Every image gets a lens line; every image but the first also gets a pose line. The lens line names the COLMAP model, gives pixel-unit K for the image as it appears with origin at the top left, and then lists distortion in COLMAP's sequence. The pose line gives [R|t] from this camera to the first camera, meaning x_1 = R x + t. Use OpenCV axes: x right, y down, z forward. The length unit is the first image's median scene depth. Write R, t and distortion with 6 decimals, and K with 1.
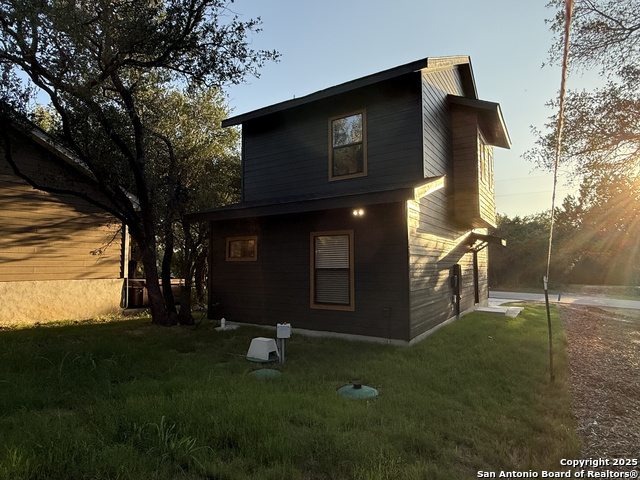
lens RADIAL K [[370.9, 0, 320.2], [0, 370.9, 240.1], [0, 0, 1]] dist [-0.002191, 0.000877]
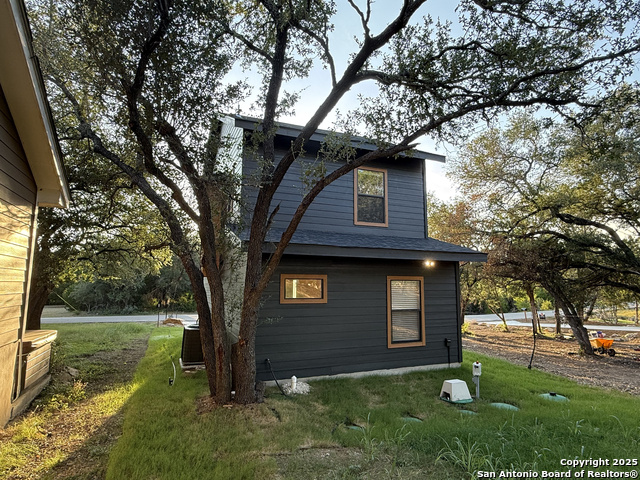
lens RADIAL K [[370.9, 0, 320.2], [0, 370.9, 240.1], [0, 0, 1]] dist [-0.002191, 0.000877]
pose [[0.575405, 0.108973, 0.810576, -0.864076], [-0.068086, 0.994026, -0.085303, -0.016747], [-0.815030, -0.006105, 0.579387, 0.457154]]
